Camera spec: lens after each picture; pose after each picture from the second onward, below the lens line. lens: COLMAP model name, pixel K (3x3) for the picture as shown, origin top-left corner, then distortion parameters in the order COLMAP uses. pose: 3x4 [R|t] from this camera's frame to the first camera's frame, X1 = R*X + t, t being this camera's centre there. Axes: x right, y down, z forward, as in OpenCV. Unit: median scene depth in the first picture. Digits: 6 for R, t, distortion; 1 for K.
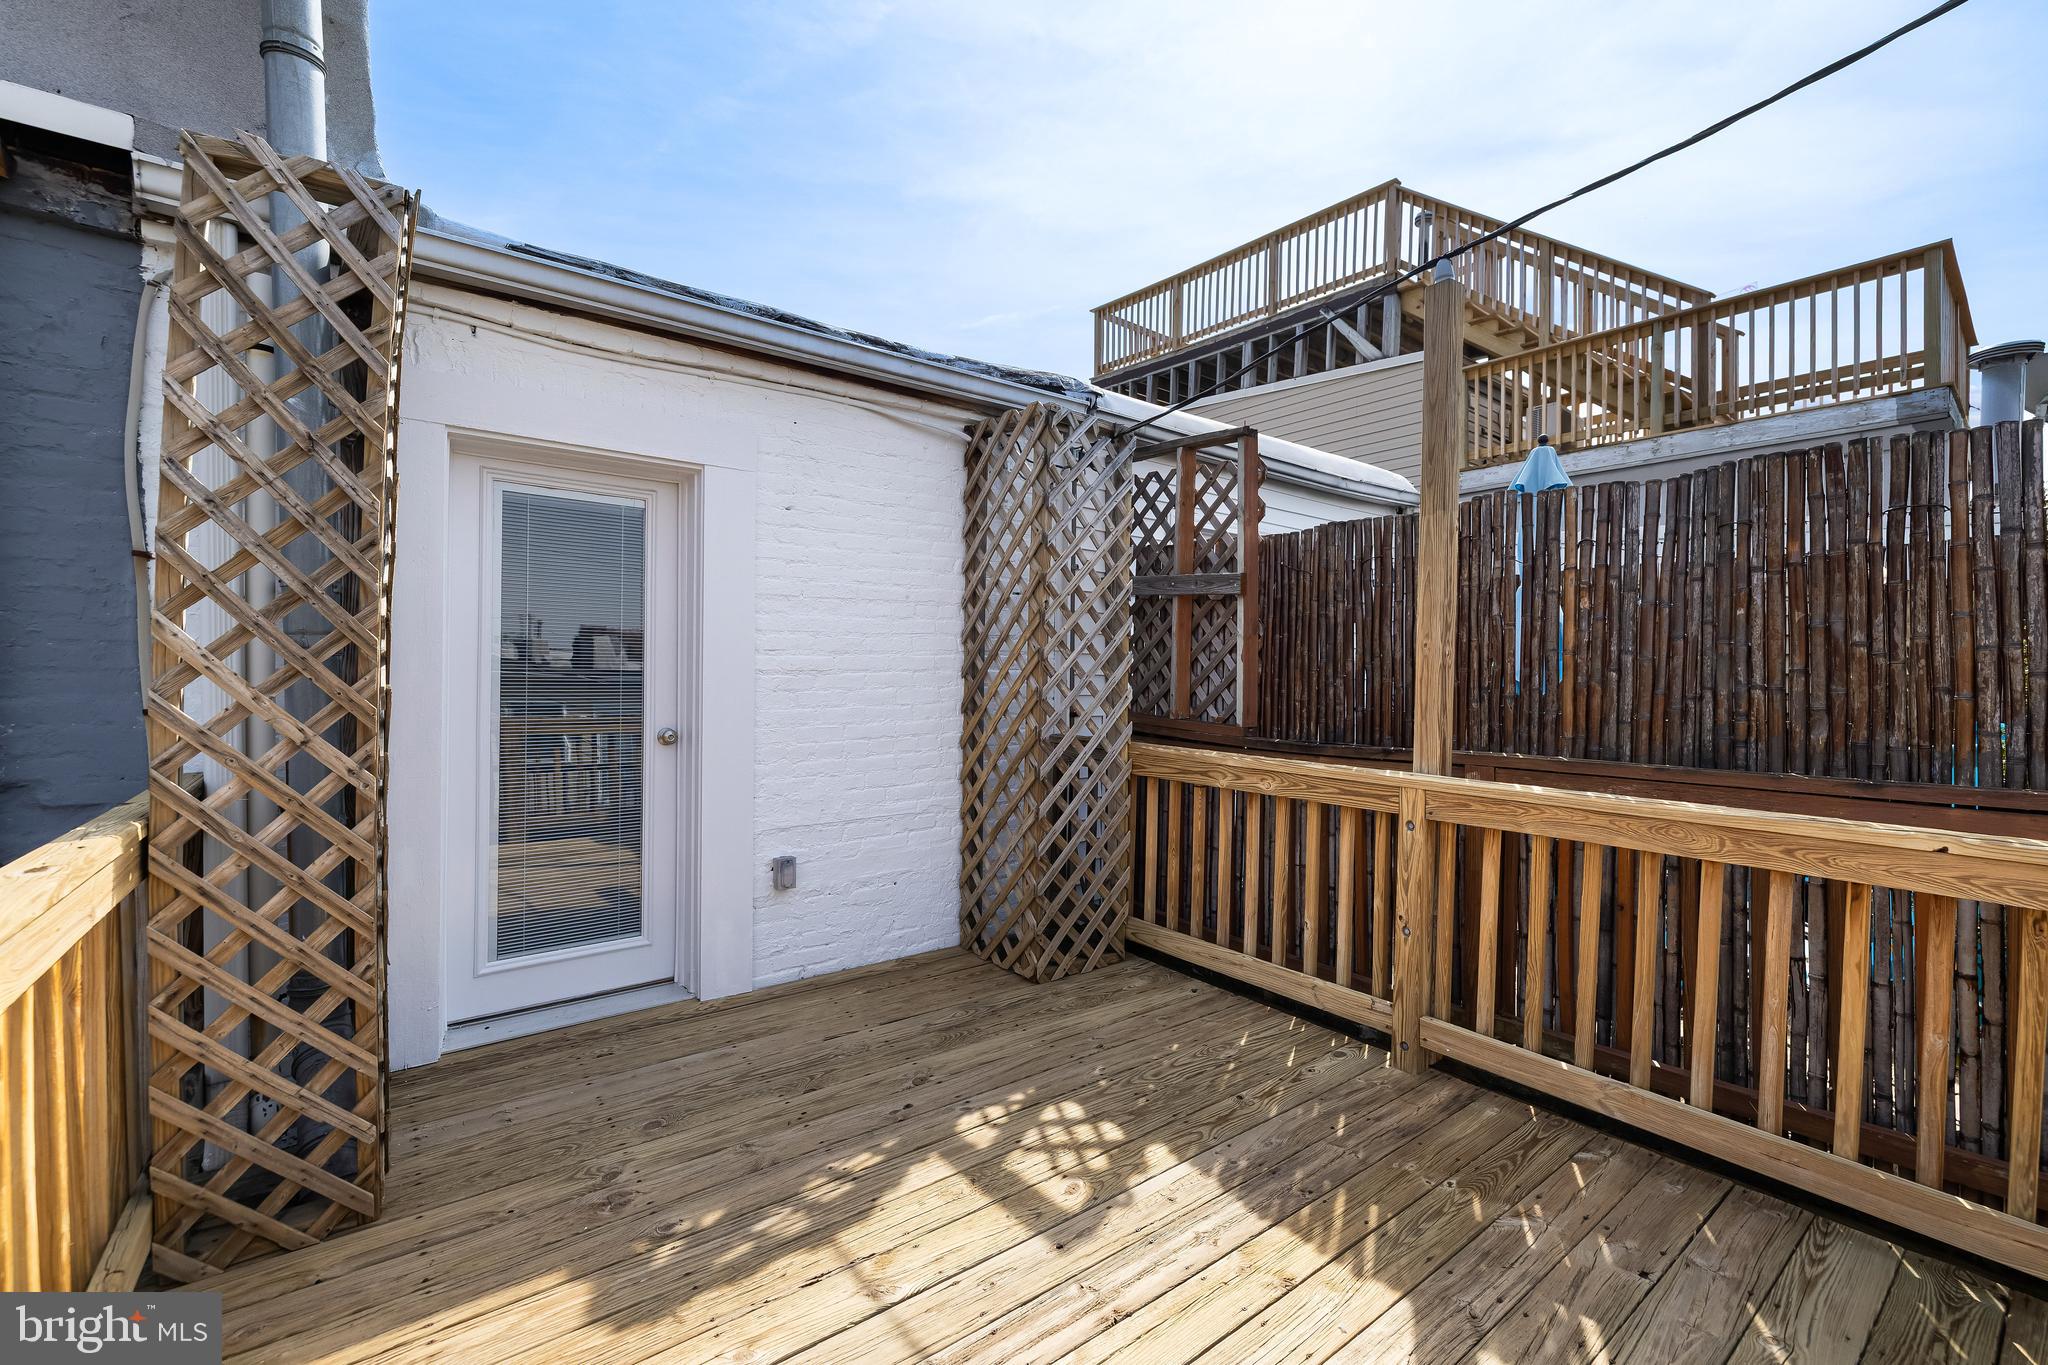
lens RADIAL K [[859.7, 0, 1026.7], [0, 859.7, 675.2], [0, 0, 1]] dist [0.000232, 0.000098]
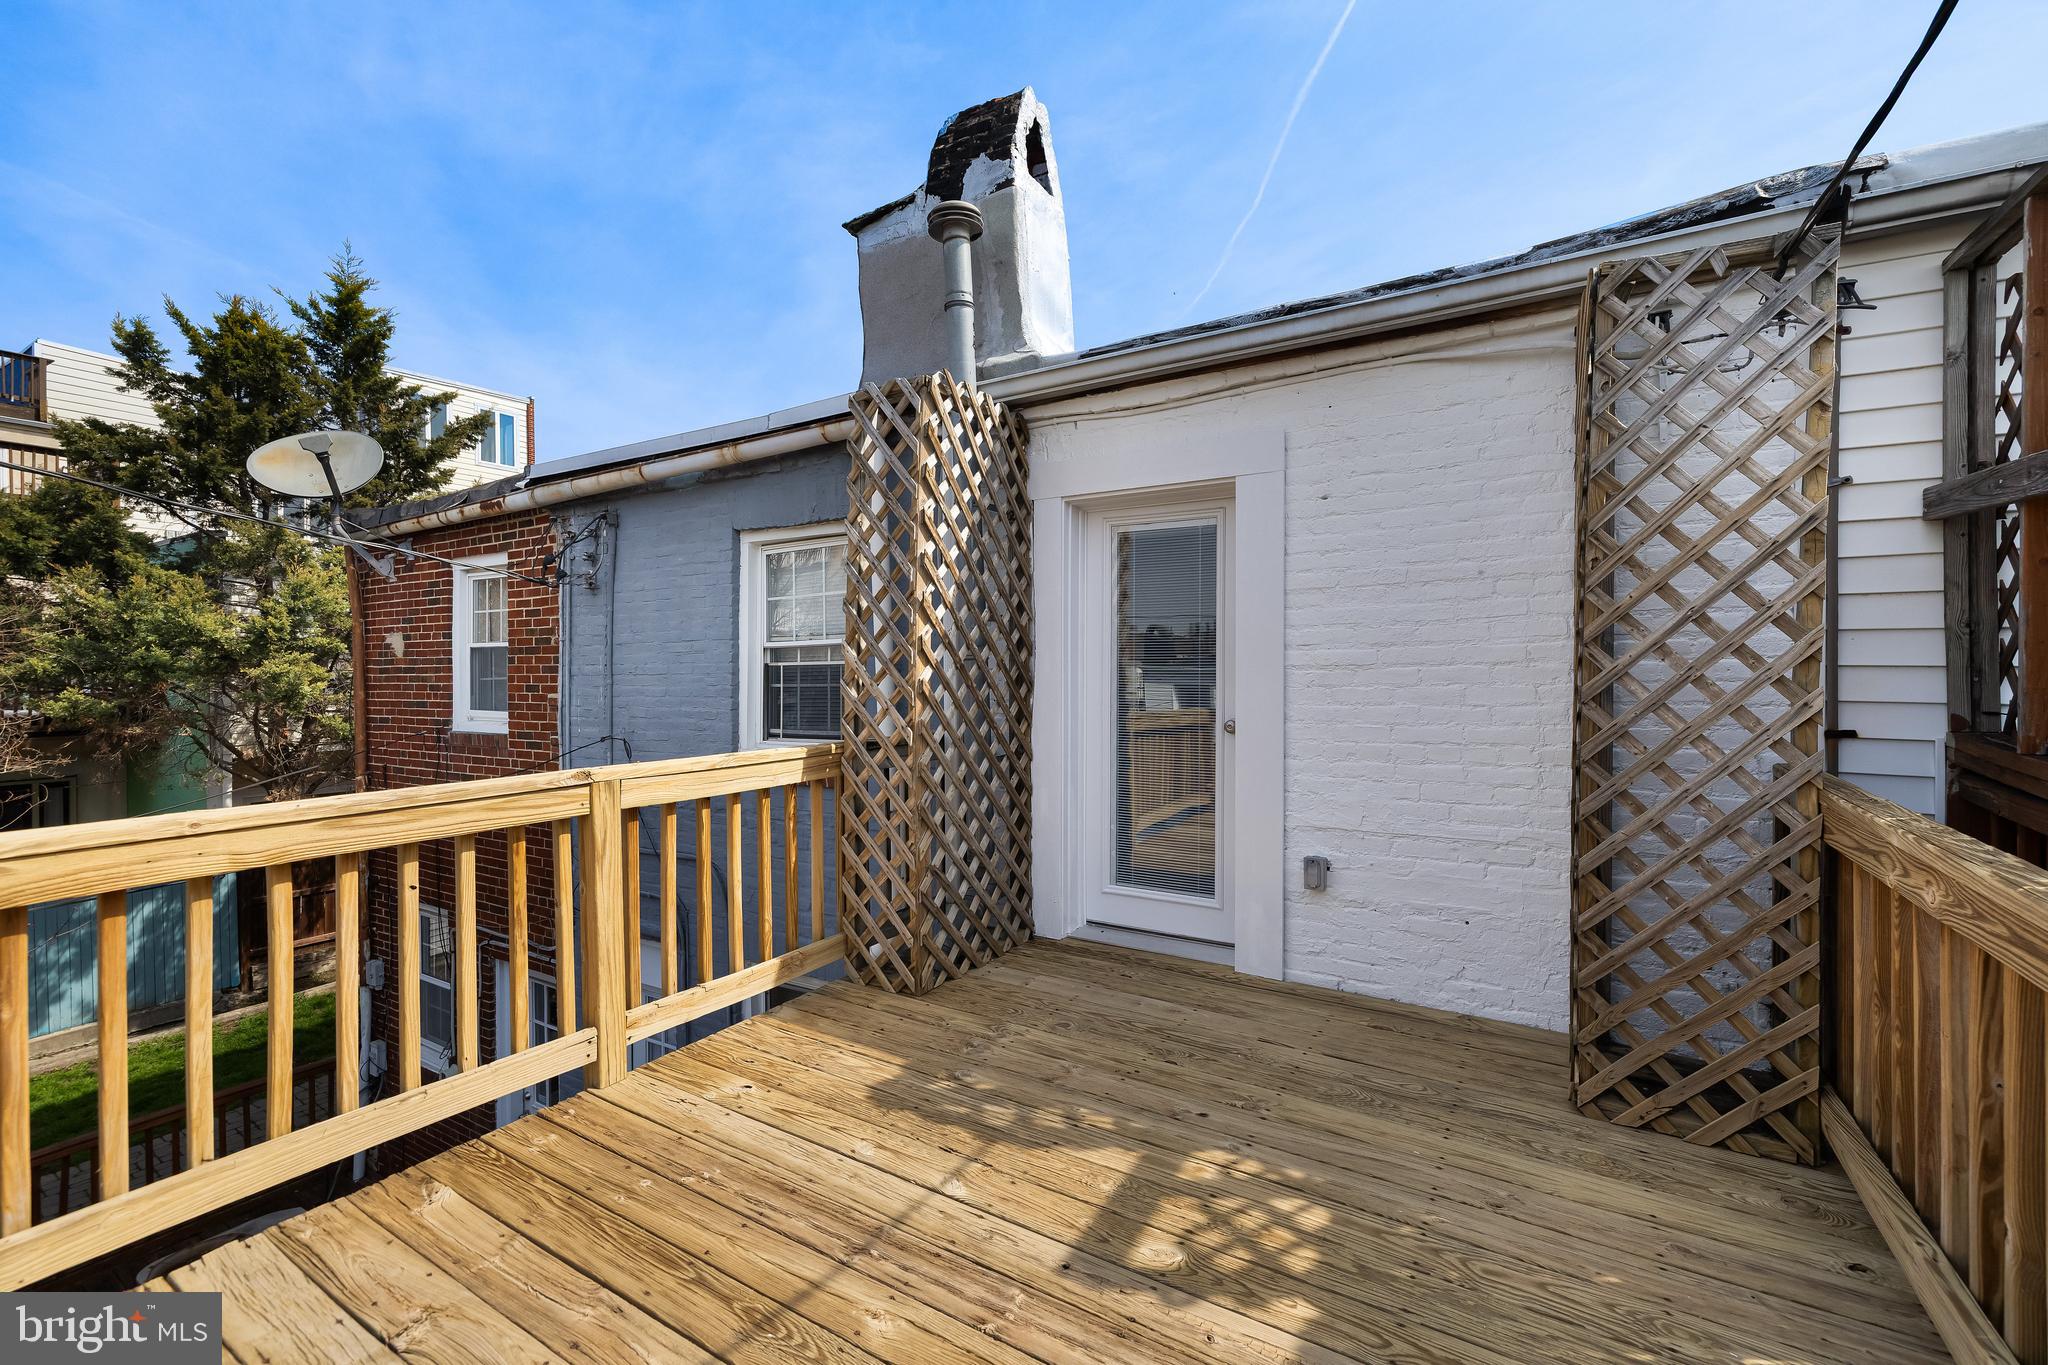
lens RADIAL K [[859.7, 0, 1026.7], [0, 859.7, 675.2], [0, 0, 1]] dist [0.000232, 0.000098]
pose [[0.356829, -0.000397, -0.934170, 0.595047], [0.005094, 0.999986, 0.001521, 0.002438], [0.934156, -0.005302, 0.356826, 0.402586]]
